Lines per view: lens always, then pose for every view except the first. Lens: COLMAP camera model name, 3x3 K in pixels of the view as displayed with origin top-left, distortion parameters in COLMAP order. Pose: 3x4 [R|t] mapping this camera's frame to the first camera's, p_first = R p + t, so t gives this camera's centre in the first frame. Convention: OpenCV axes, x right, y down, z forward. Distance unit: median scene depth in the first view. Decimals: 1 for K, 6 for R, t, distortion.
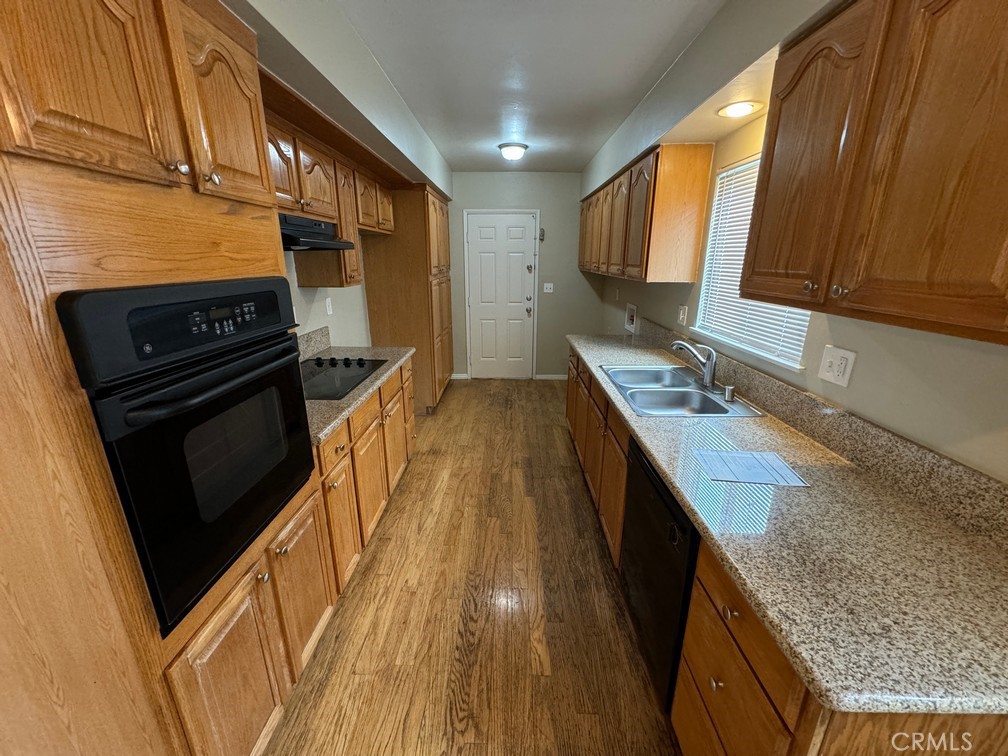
lens RADIAL K [[401.0, 0, 503.3], [0, 401.0, 377.0], [0, 0, 1]] dist [-0.002038, 0.001279]
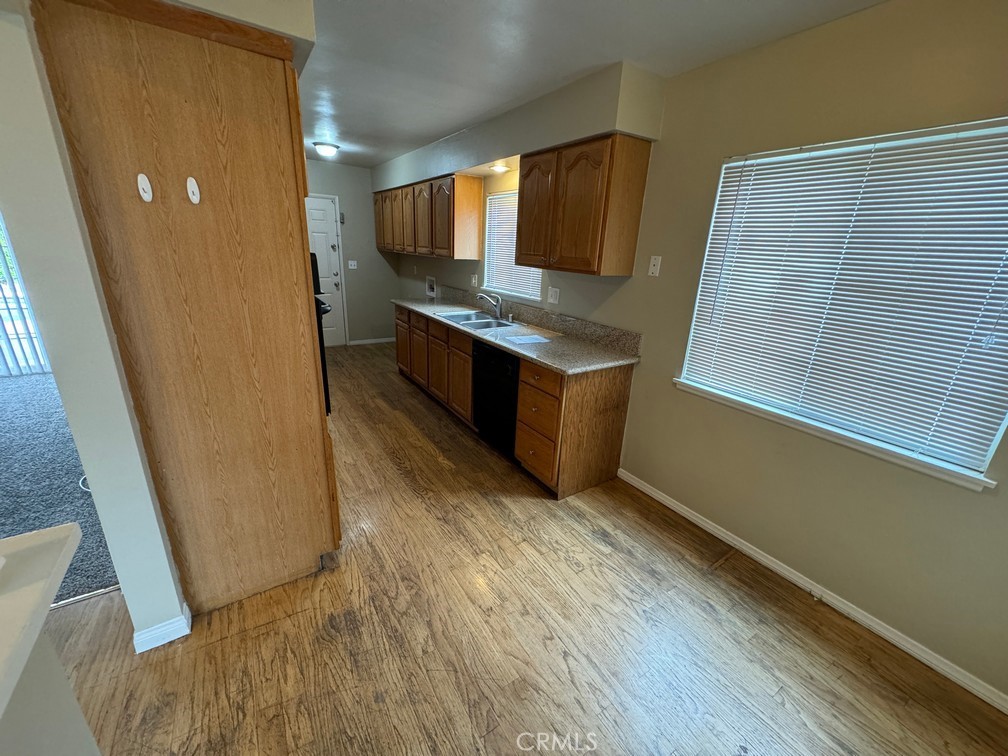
lens RADIAL K [[401.0, 0, 504.2], [0, 401.0, 377.9], [0, 0, 1]] dist [-0.002038, 0.001279]
pose [[0.825188, -0.143353, 0.546365, -0.495588], [0.119208, 0.989671, 0.079624, 0.151833], [-0.552136, -0.000574, 0.833754, -0.519500]]
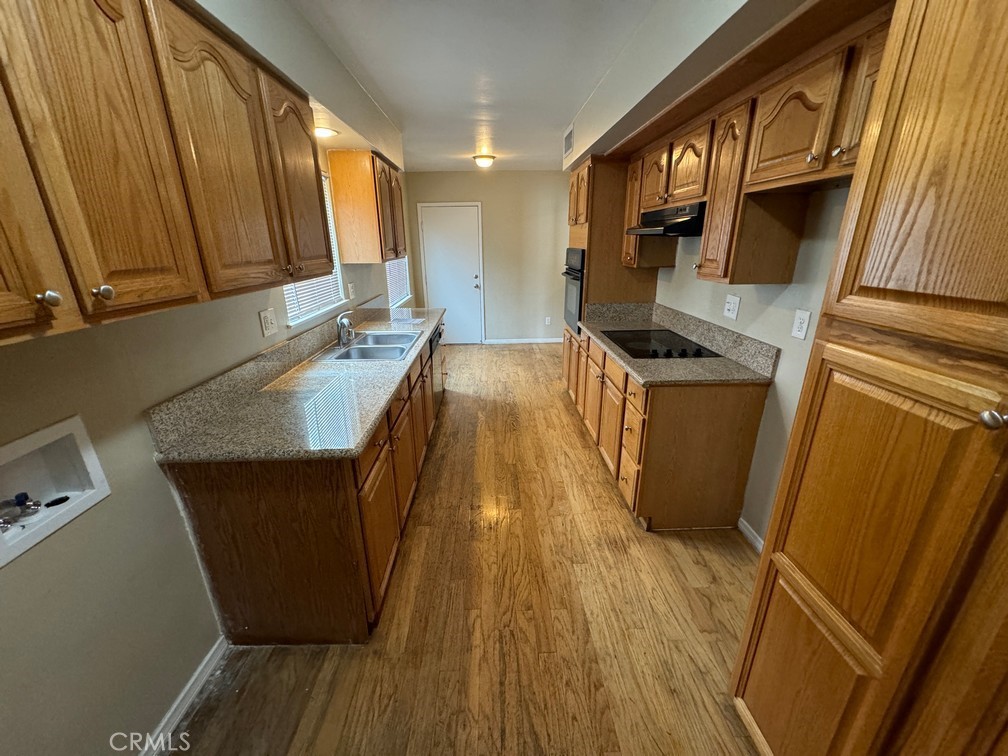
lens RADIAL K [[401.0, 0, 502.5], [0, 401.0, 375.7], [0, 0, 1]] dist [-0.002038, 0.001279]
pose [[-0.998716, 0.022119, -0.045575, 0.057930], [-0.008213, 0.817052, 0.576505, -0.655858], [0.049989, 0.576139, -0.815822, 2.173842]]
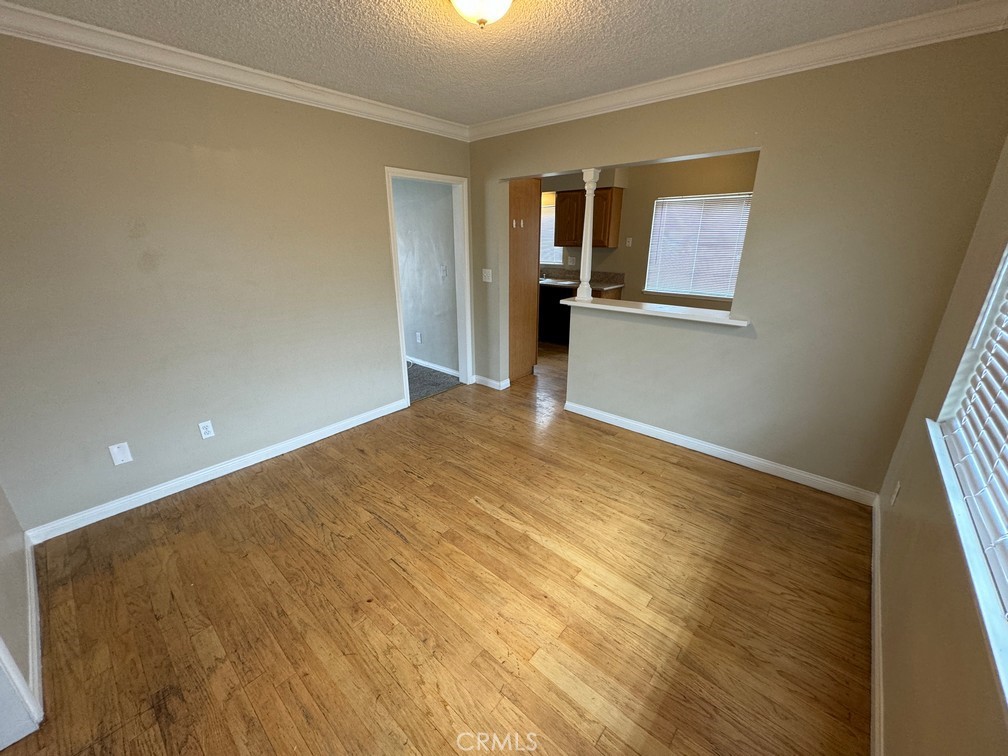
lens RADIAL K [[401.0, 0, 504.7], [0, 401.0, 377.5], [0, 0, 1]] dist [-0.002038, 0.001279]
pose [[0.644283, -0.257172, 0.720251, -2.166055], [0.221524, 0.964148, 0.146099, 0.273745], [-0.732002, 0.065424, 0.678154, -0.944788]]
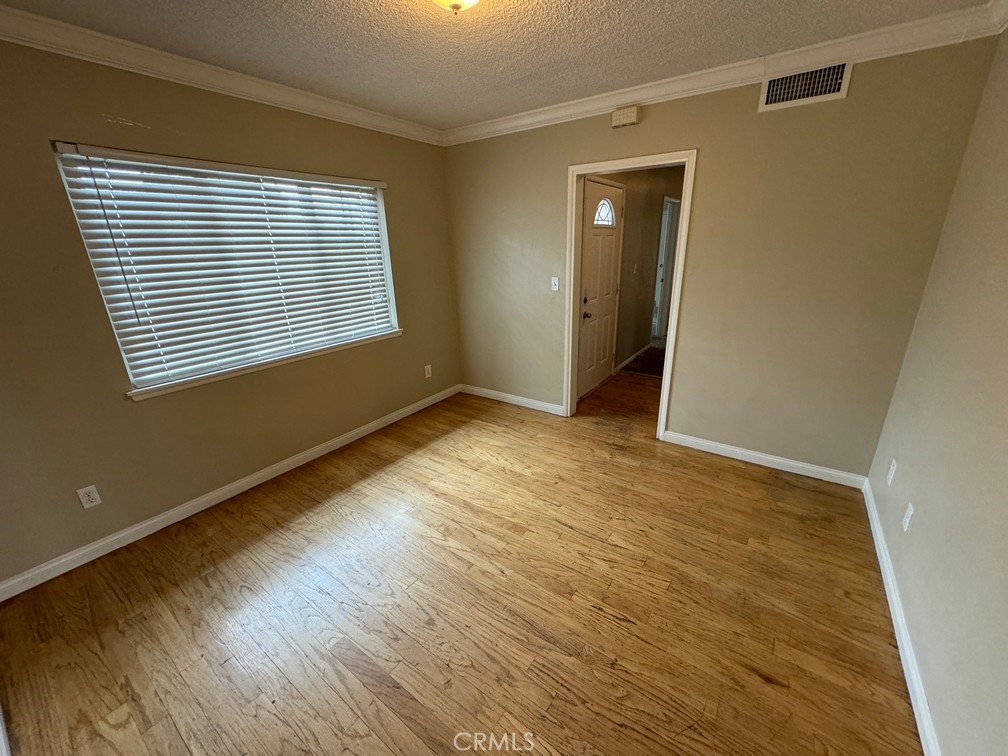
lens RADIAL K [[401.0, 0, 507.4], [0, 401.0, 374.8], [0, 0, 1]] dist [-0.002038, 0.001279]
pose [[-0.555425, 0.276359, -0.784301, -0.845297], [-0.215658, 0.863021, 0.456822, -0.059247], [0.803115, 0.422872, -0.419744, 0.158557]]
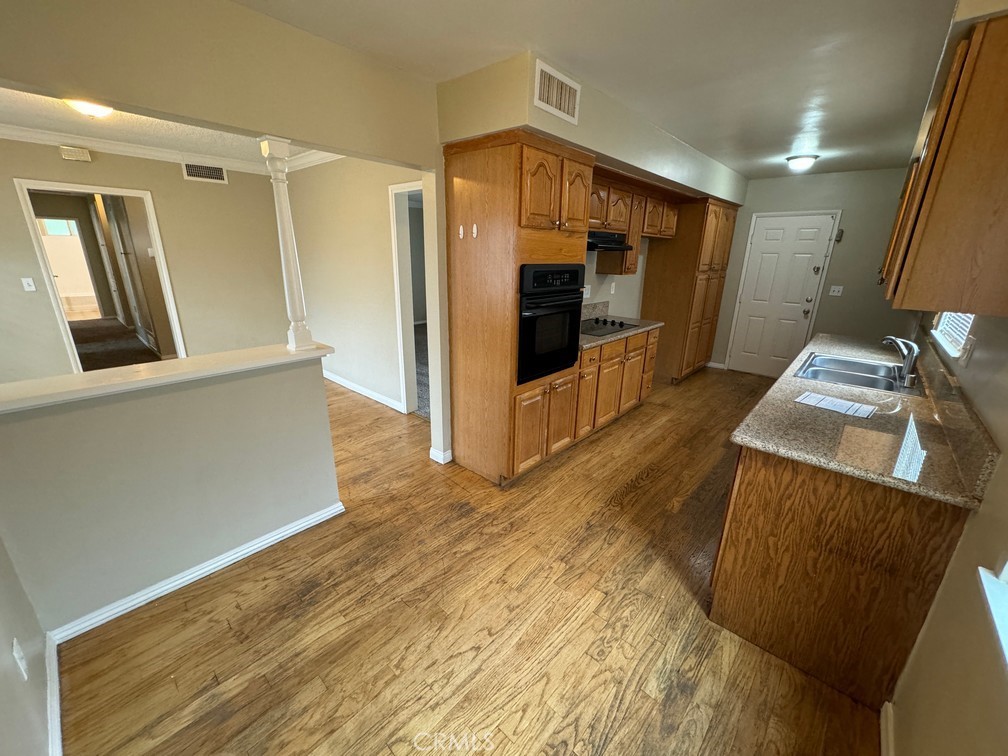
lens RADIAL K [[401.0, 0, 503.4], [0, 401.0, 379.2], [0, 0, 1]] dist [-0.002038, 0.001279]
pose [[0.752645, 0.209051, -0.624359, 0.370320], [-0.203139, 0.975725, 0.081820, 0.162928], [0.626307, 0.065250, 0.776841, -0.555701]]
